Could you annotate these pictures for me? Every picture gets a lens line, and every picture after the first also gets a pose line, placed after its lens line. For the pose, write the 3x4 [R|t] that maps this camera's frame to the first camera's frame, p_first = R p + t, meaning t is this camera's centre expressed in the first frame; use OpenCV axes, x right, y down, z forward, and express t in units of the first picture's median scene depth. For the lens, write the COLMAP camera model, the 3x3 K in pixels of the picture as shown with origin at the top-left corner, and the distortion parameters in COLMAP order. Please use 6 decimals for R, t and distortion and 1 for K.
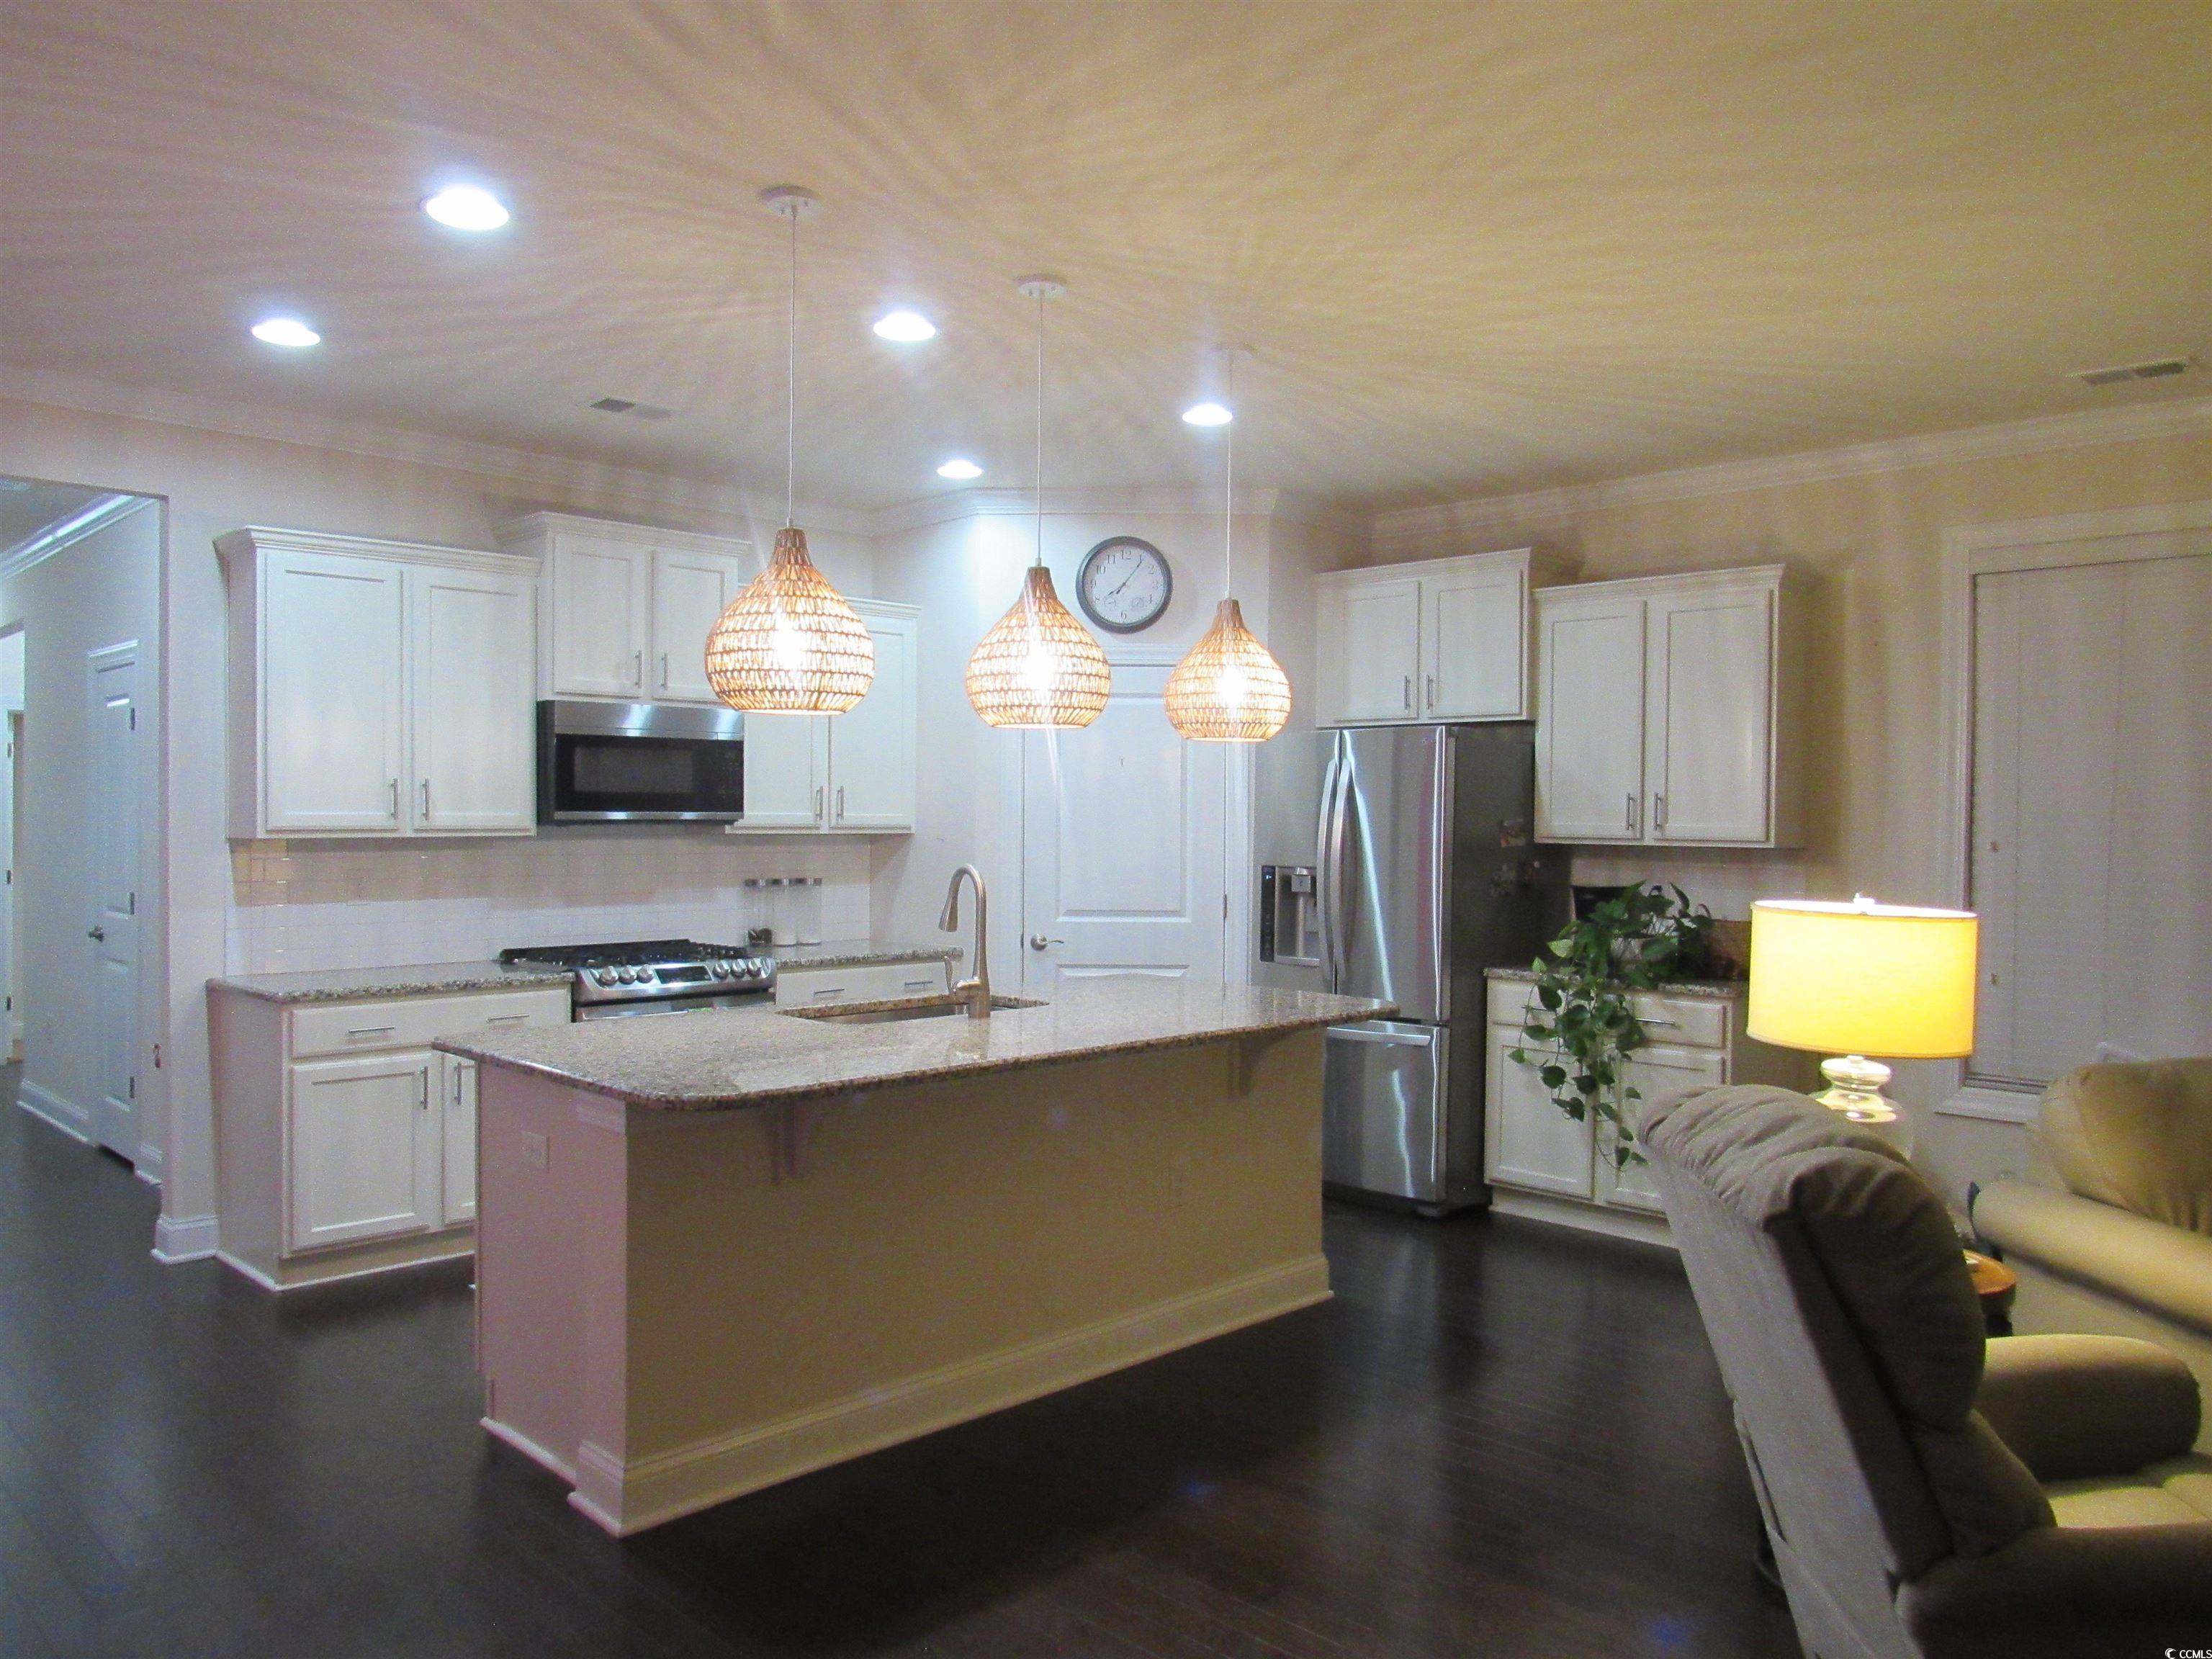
lens RADIAL K [[1589.9, 0, 1103.2], [0, 1589.9, 811.3], [0, 0, 1]] dist [-0.024383, 0.003517]
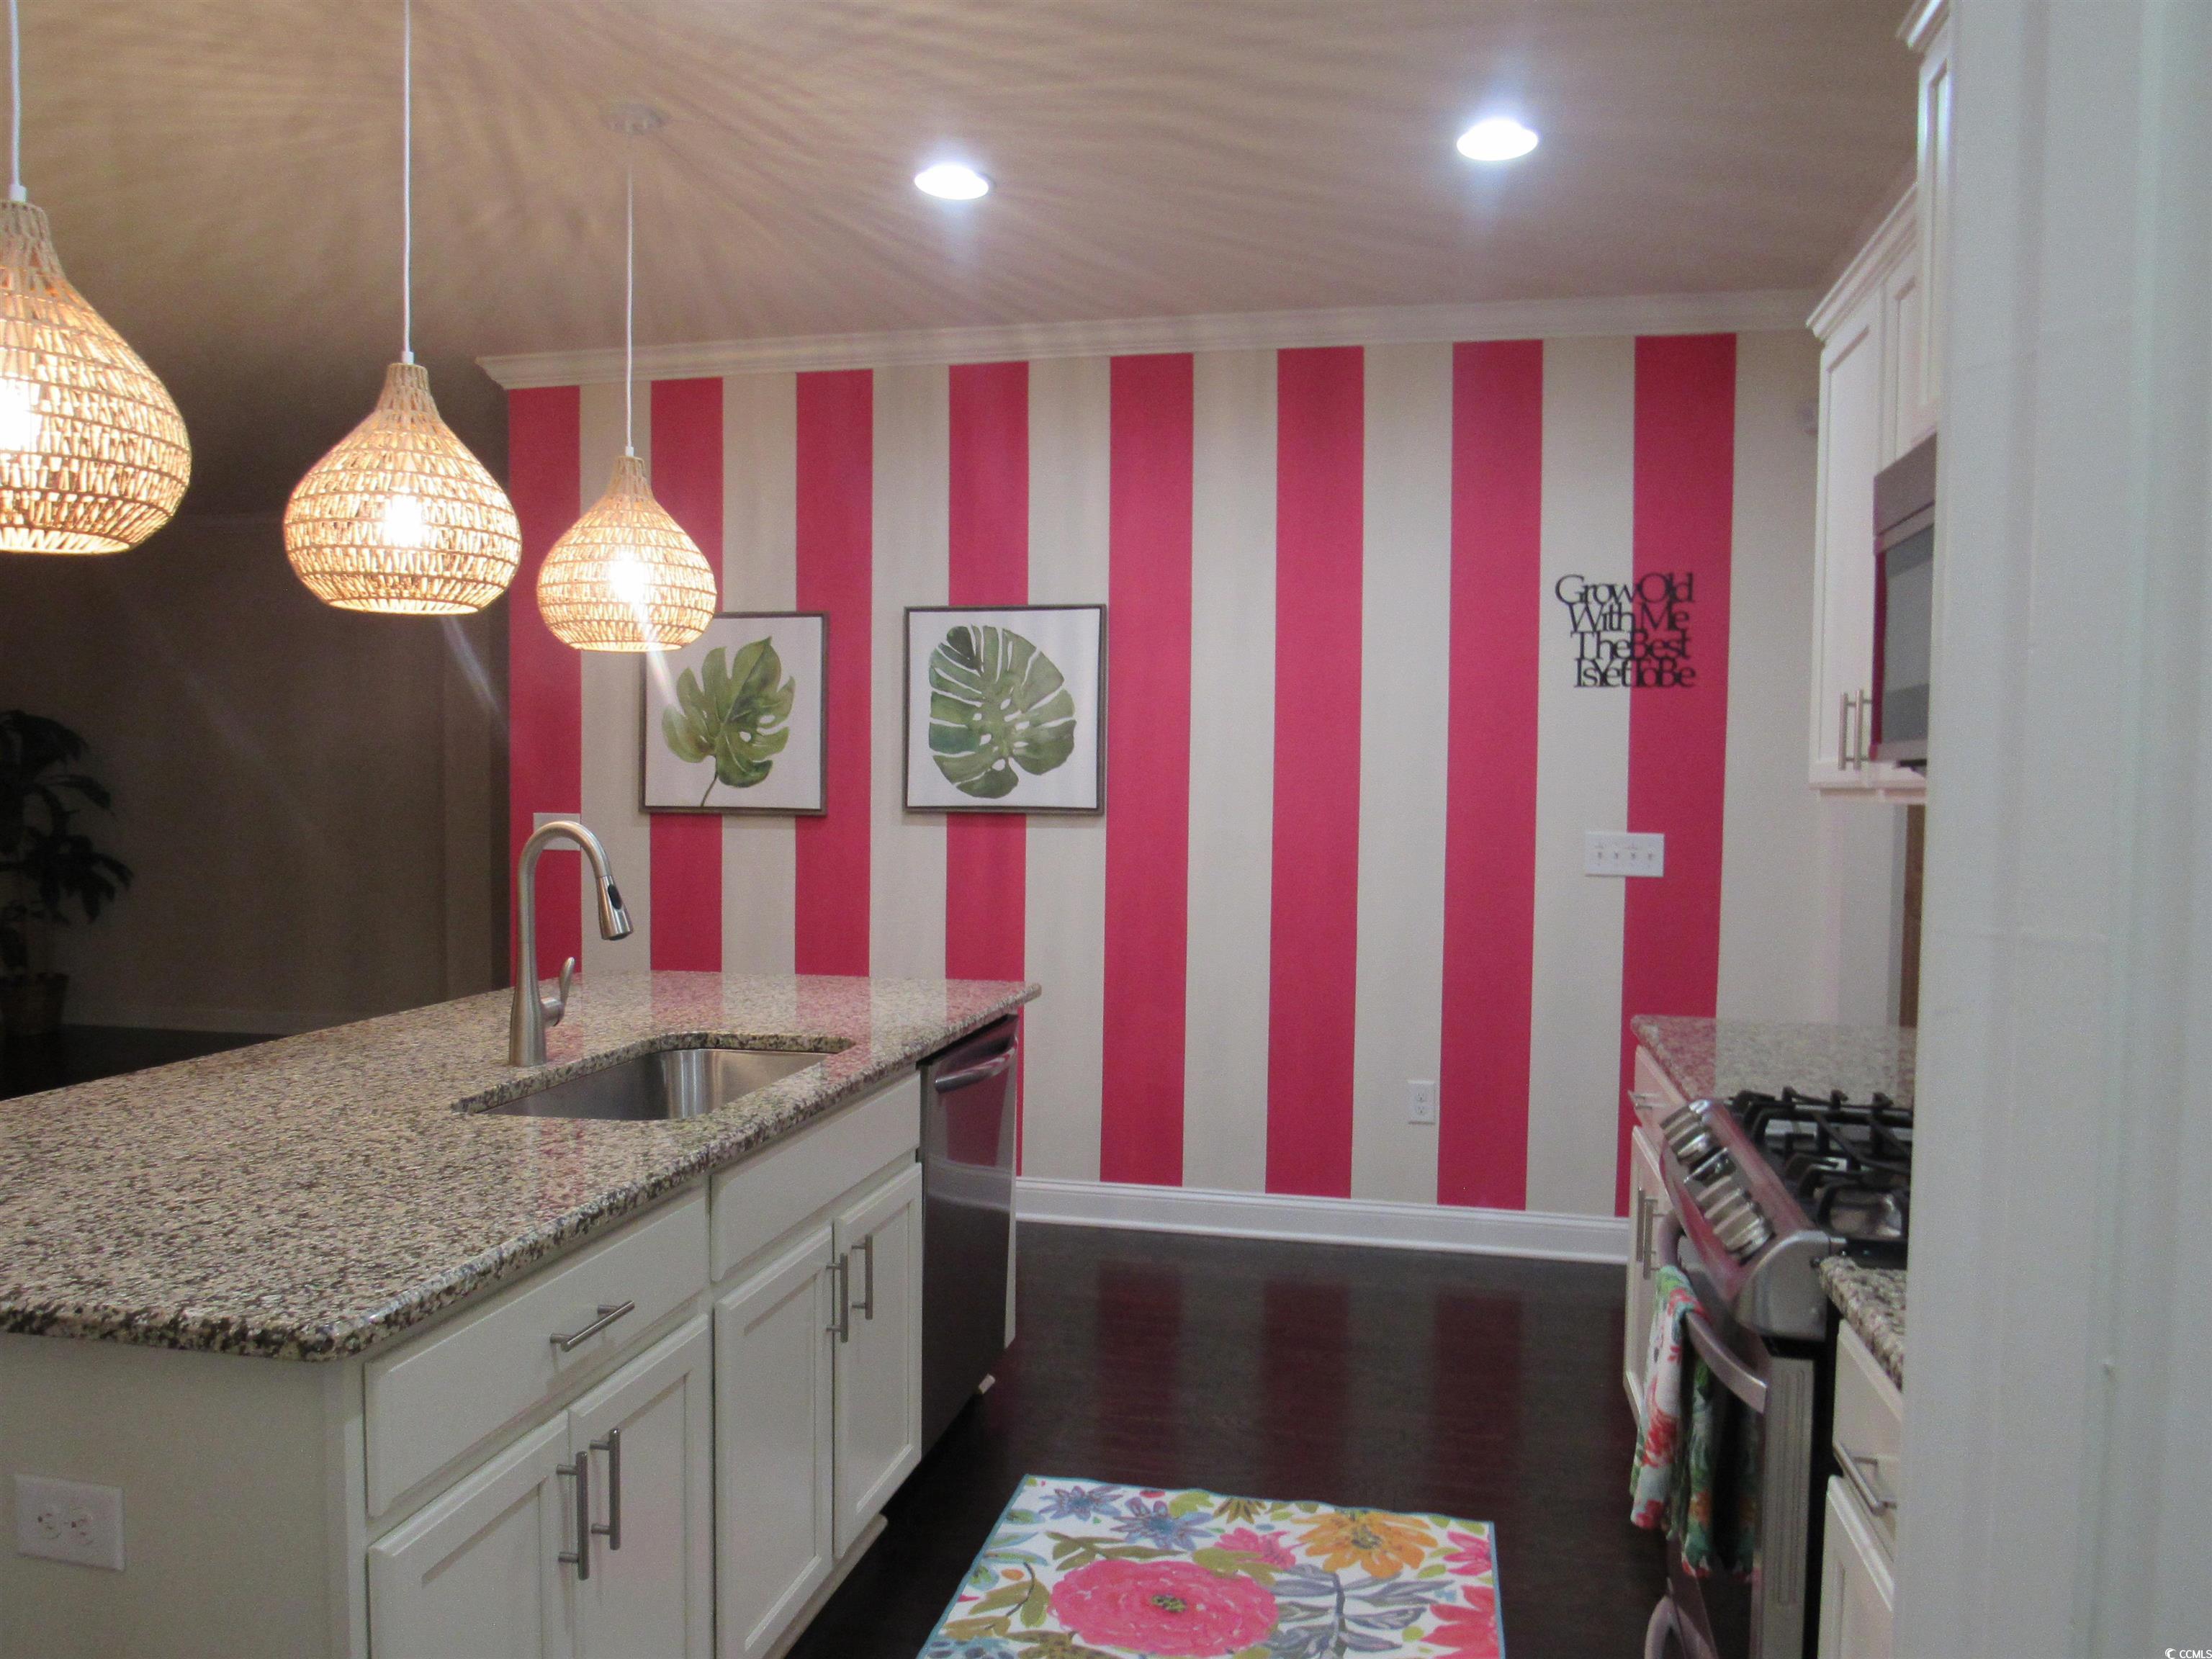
lens RADIAL K [[1578.4, 0, 1106.0], [0, 1578.4, 829.5], [0, 0, 1]] dist [-0.037344, 0.001346]
pose [[-0.847750, 0.012482, -0.530248, 0.040986], [-0.012580, 0.998969, 0.043629, 0.000610], [0.530246, 0.043657, -0.846719, 1.229140]]
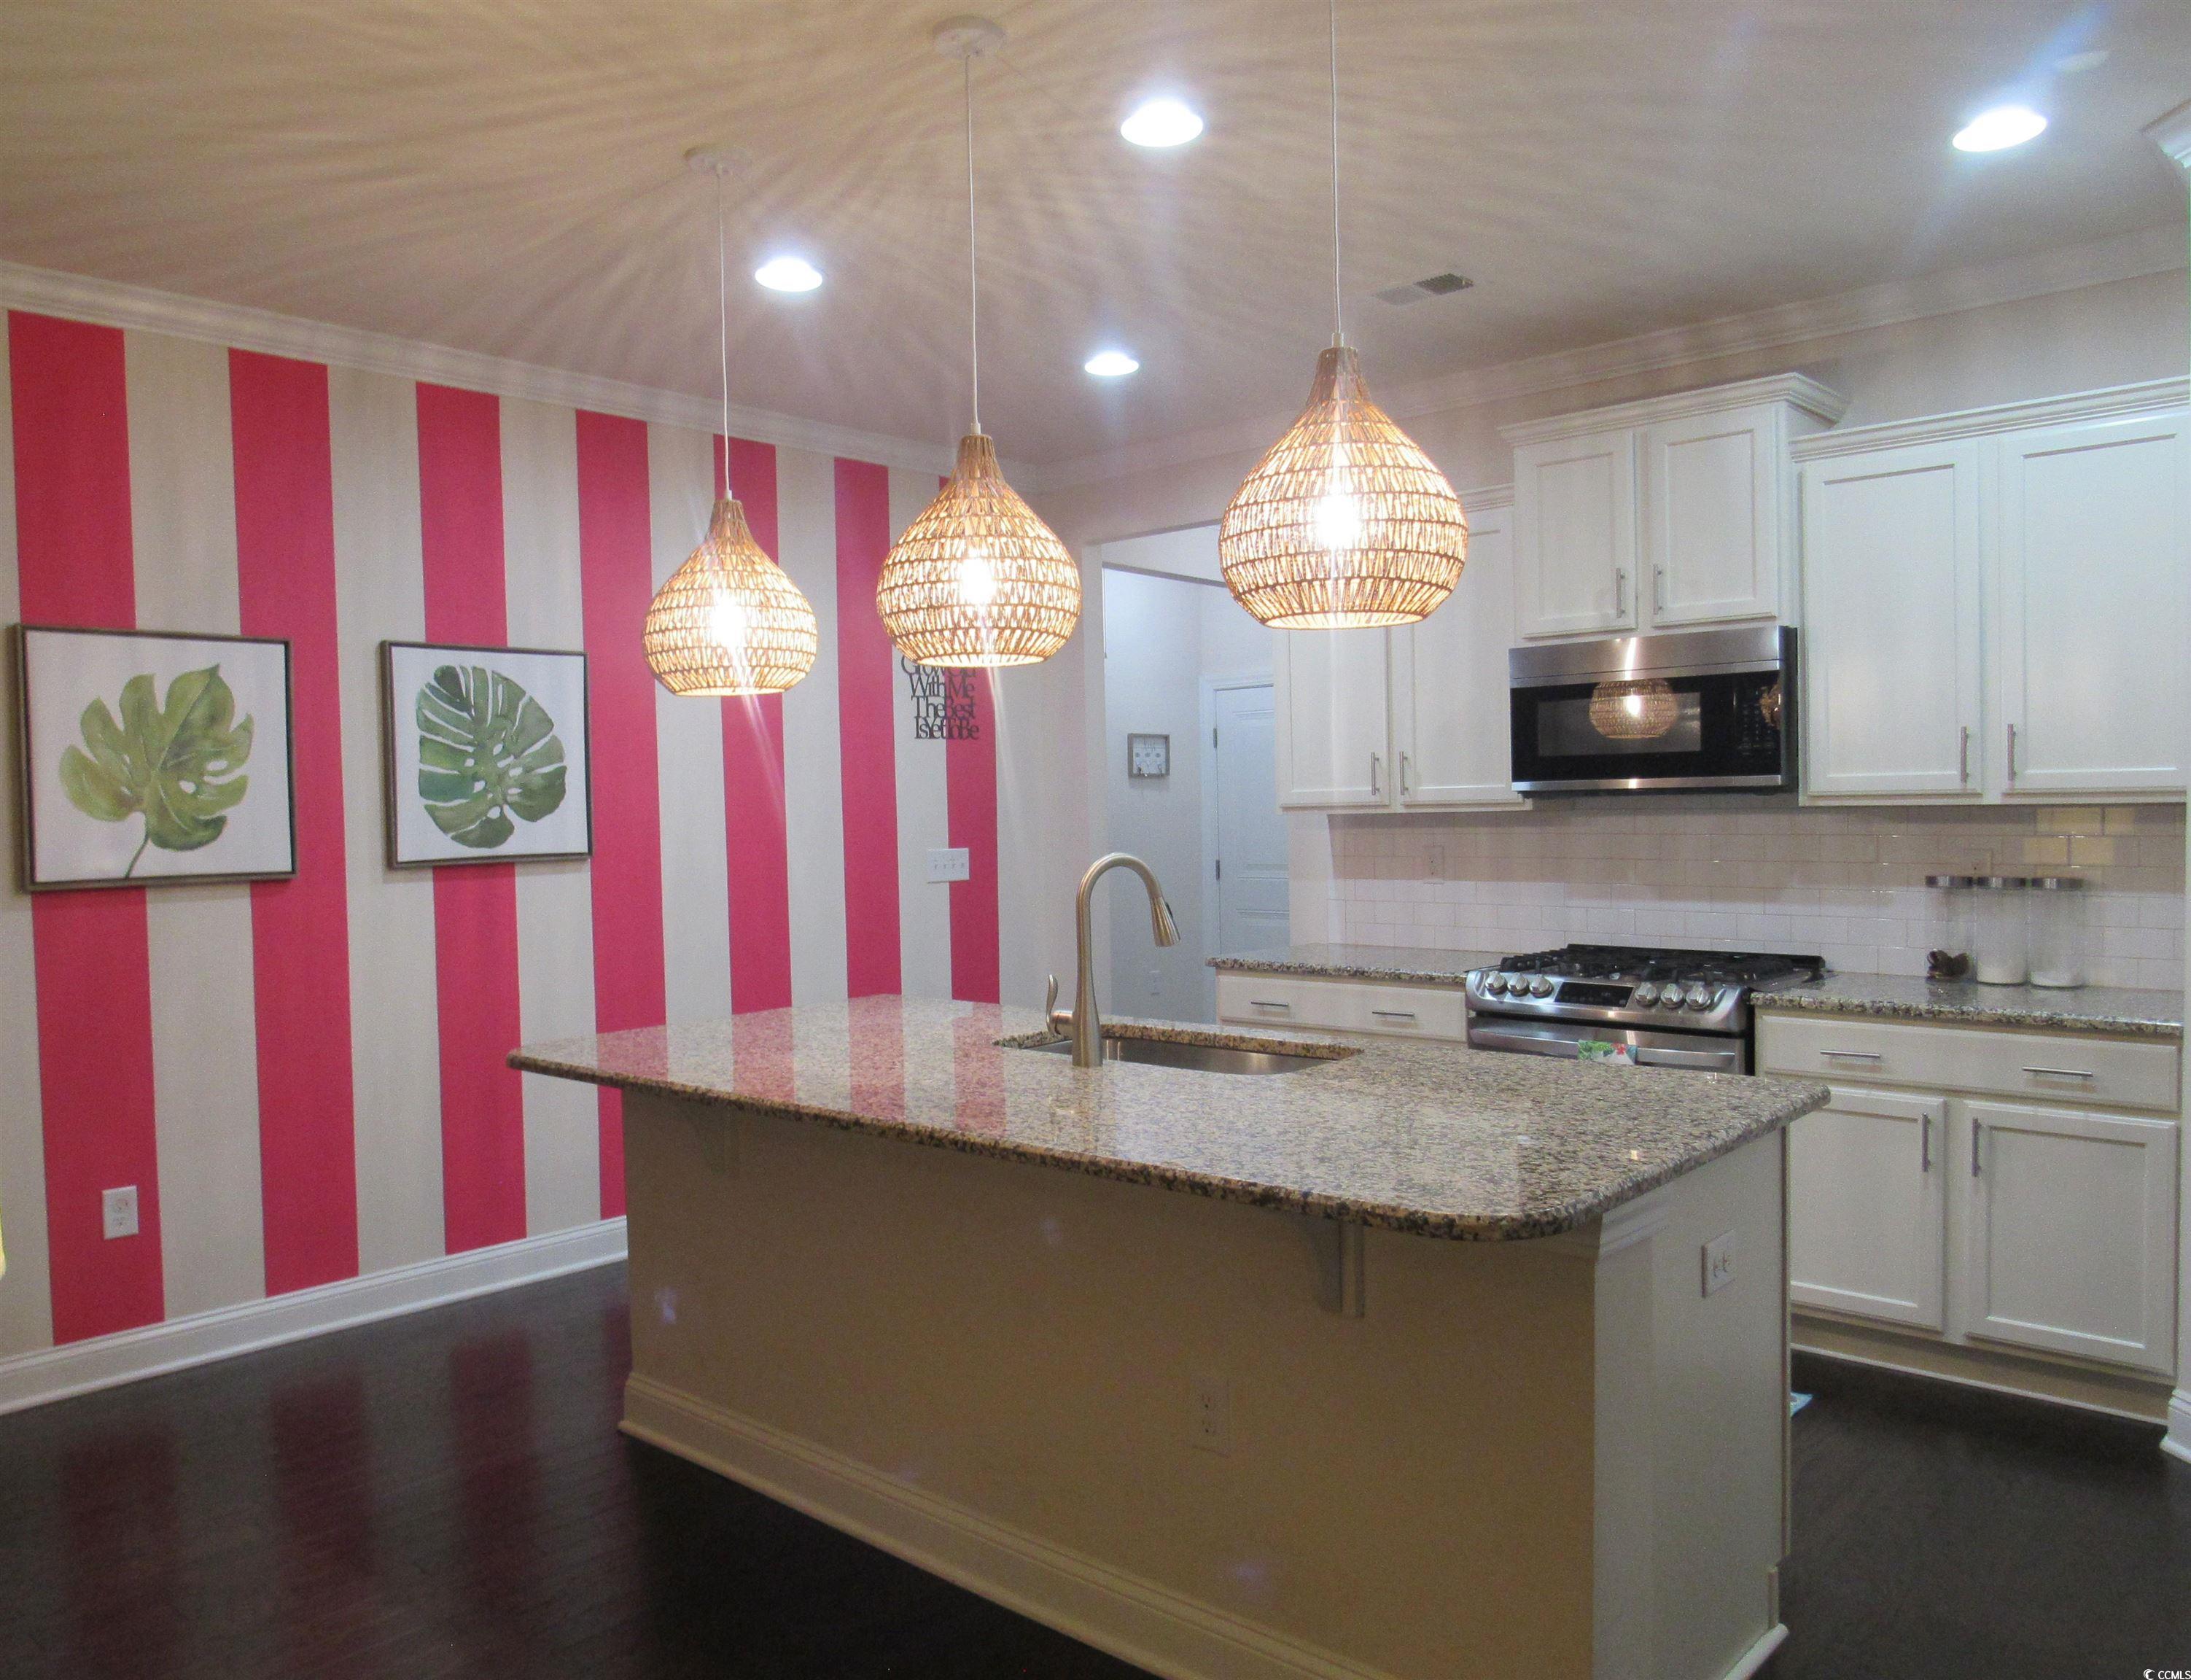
lens RADIAL K [[1649.2, 0, 1059.1], [0, 1649.2, 849.4], [0, 0, 1]] dist [-0.001135, 0.002444]
pose [[0.034585, 0.023924, -0.999115, 0.511737], [0.023120, 0.999427, 0.024732, 0.008483], [0.999134, -0.023955, 0.034012, 0.724252]]
